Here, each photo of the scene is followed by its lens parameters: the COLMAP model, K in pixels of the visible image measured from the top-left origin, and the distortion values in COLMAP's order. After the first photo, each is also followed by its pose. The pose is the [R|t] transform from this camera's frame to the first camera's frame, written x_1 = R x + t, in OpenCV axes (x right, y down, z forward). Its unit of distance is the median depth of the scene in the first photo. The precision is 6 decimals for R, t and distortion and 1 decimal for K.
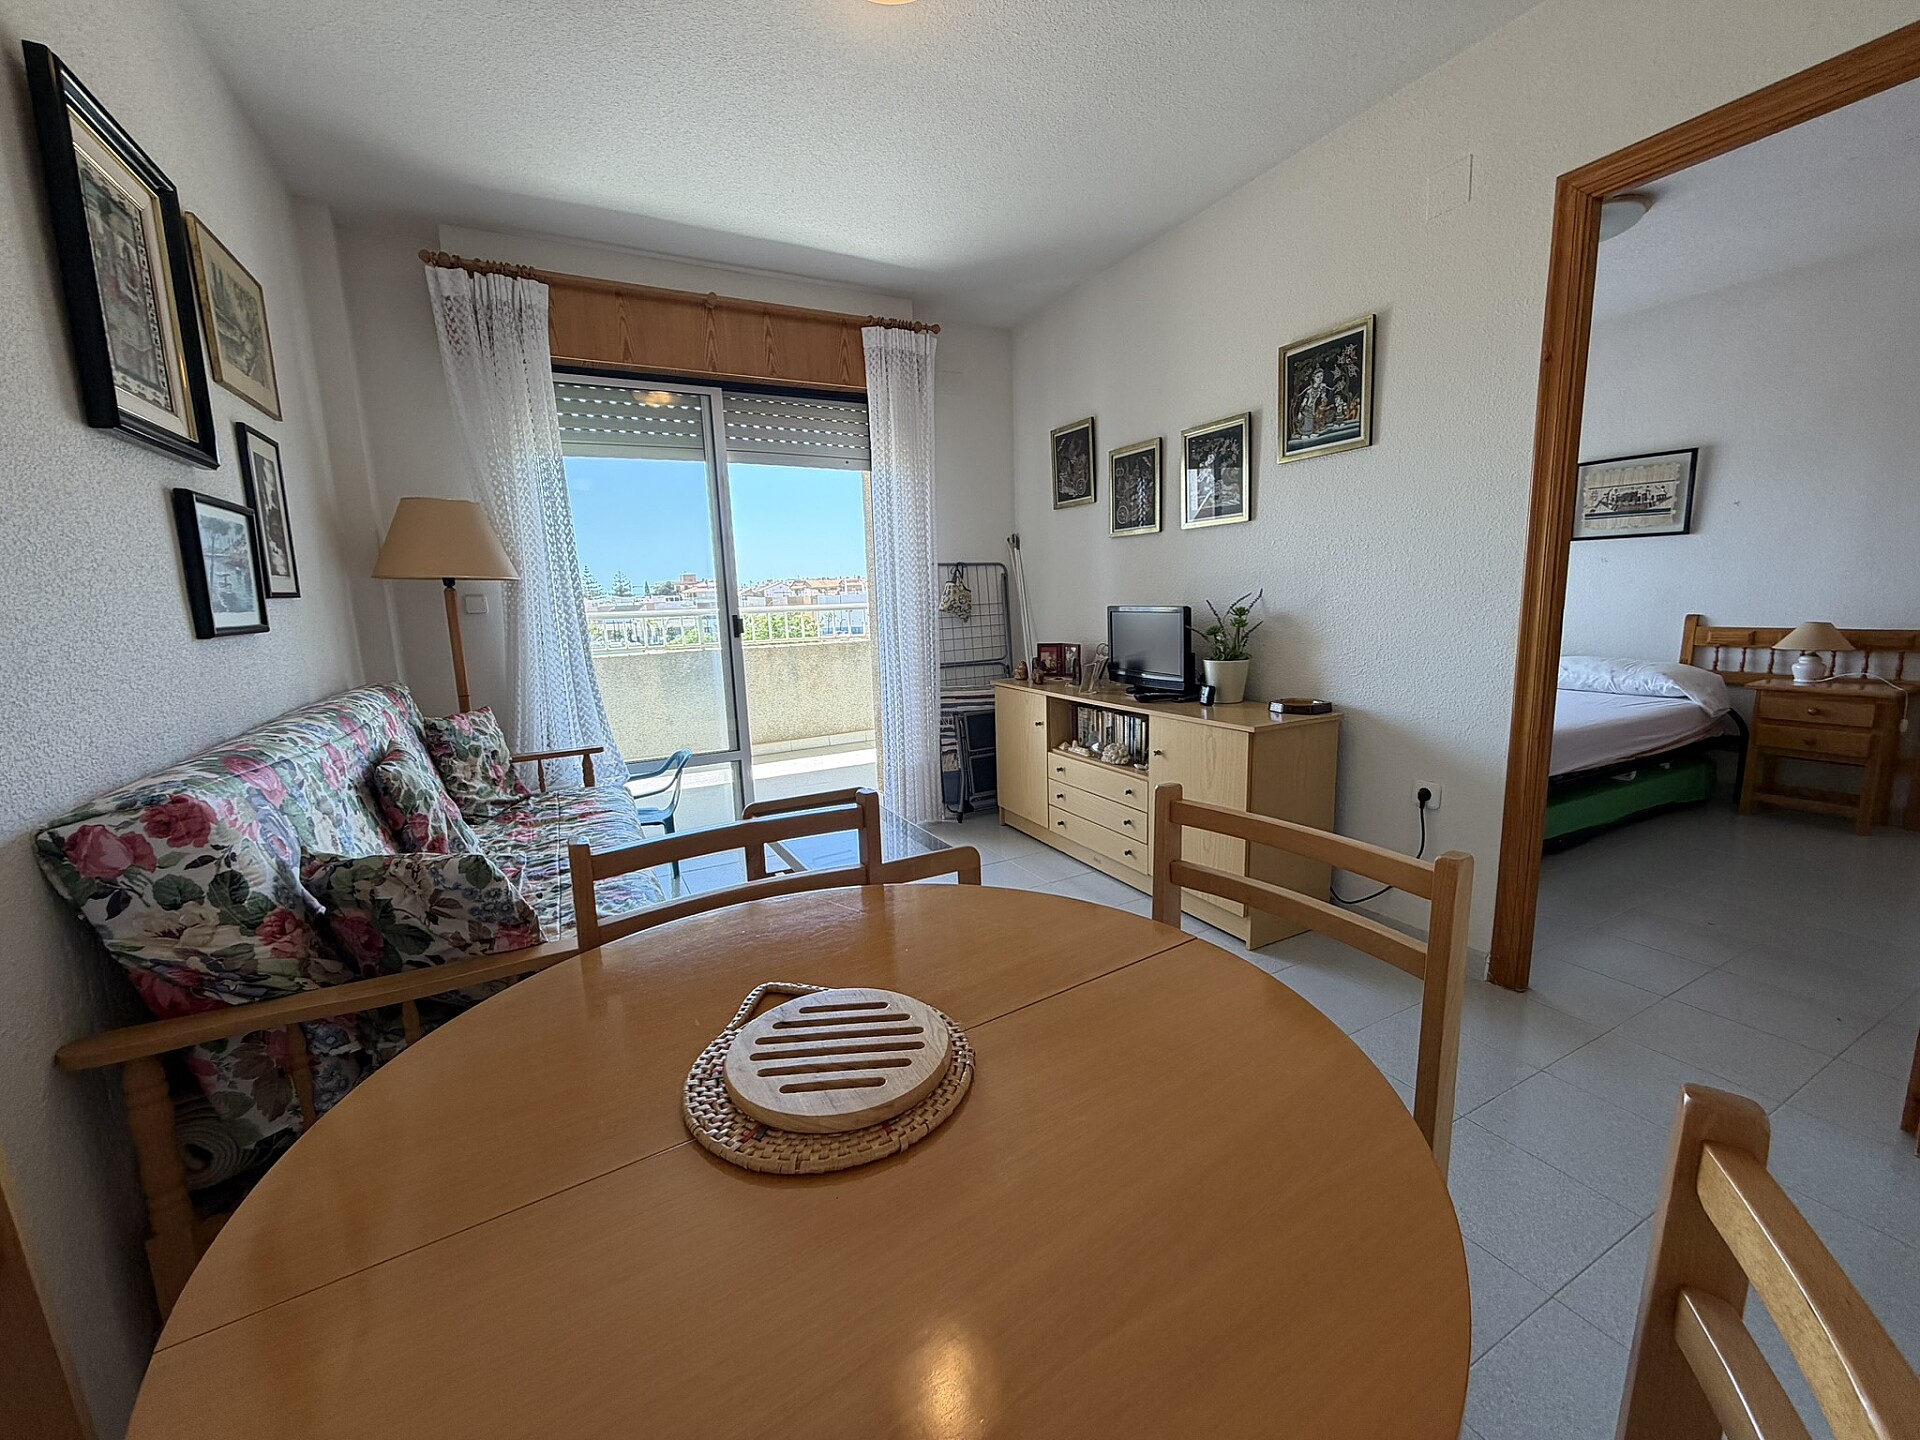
lens RADIAL K [[764.2, 0, 959.4], [0, 764.2, 720.5], [0, 0, 1]] dist [-0.000309, 0.000016]
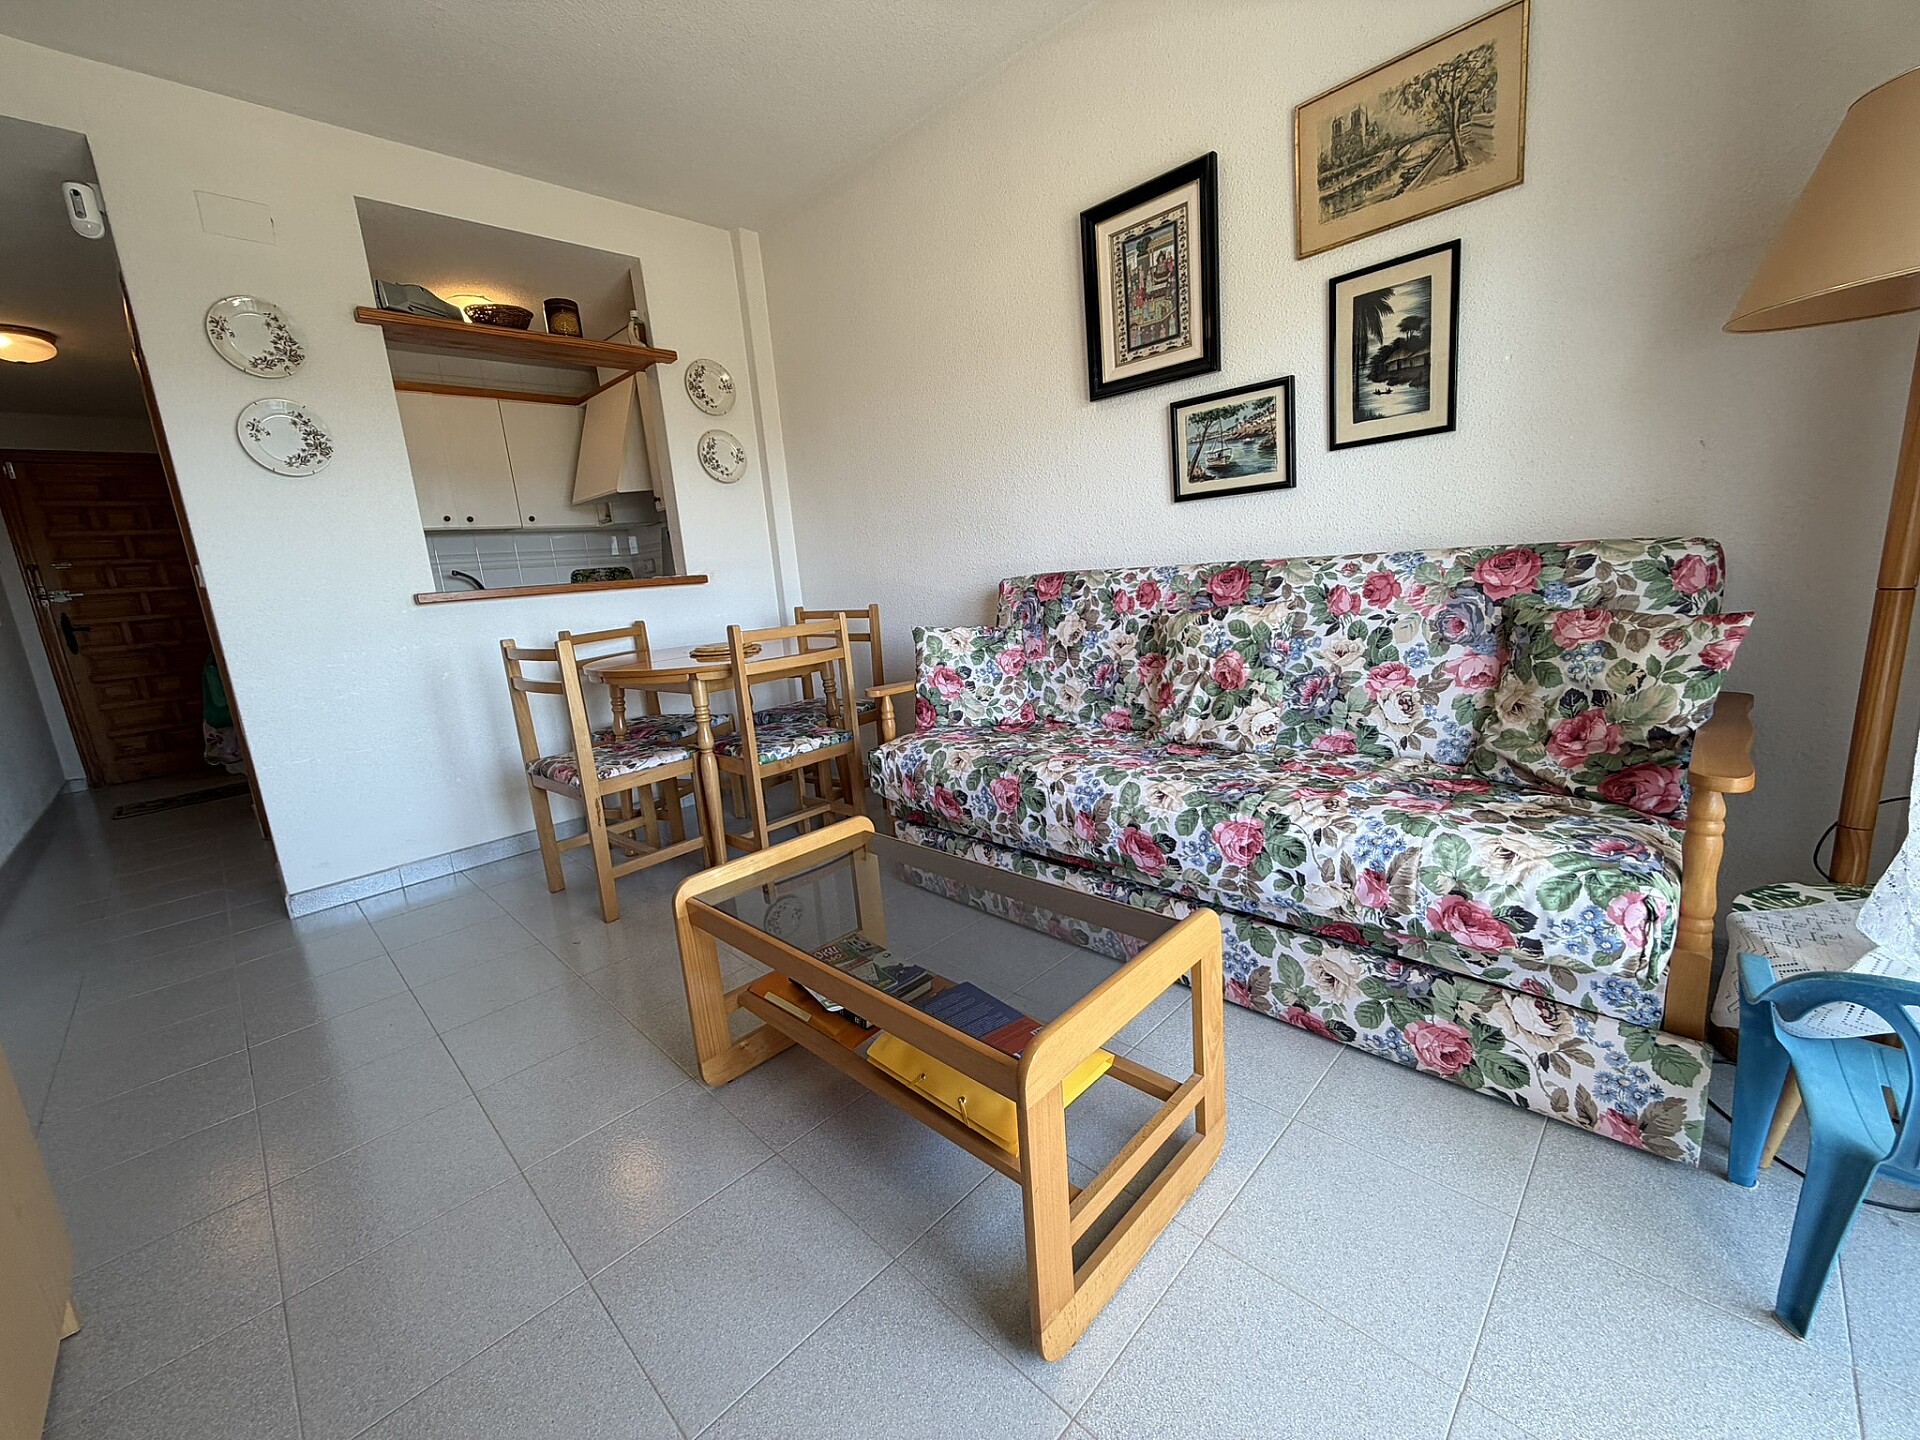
lens RADIAL K [[764.2, 0, 959.4], [0, 764.2, 720.5], [0, 0, 1]] dist [-0.000309, 0.000016]
pose [[-0.947319, 0.160837, -0.276980, -0.037703], [0.053275, 0.931854, 0.358902, -0.140296], [0.315830, 0.325239, -0.891331, 1.217648]]
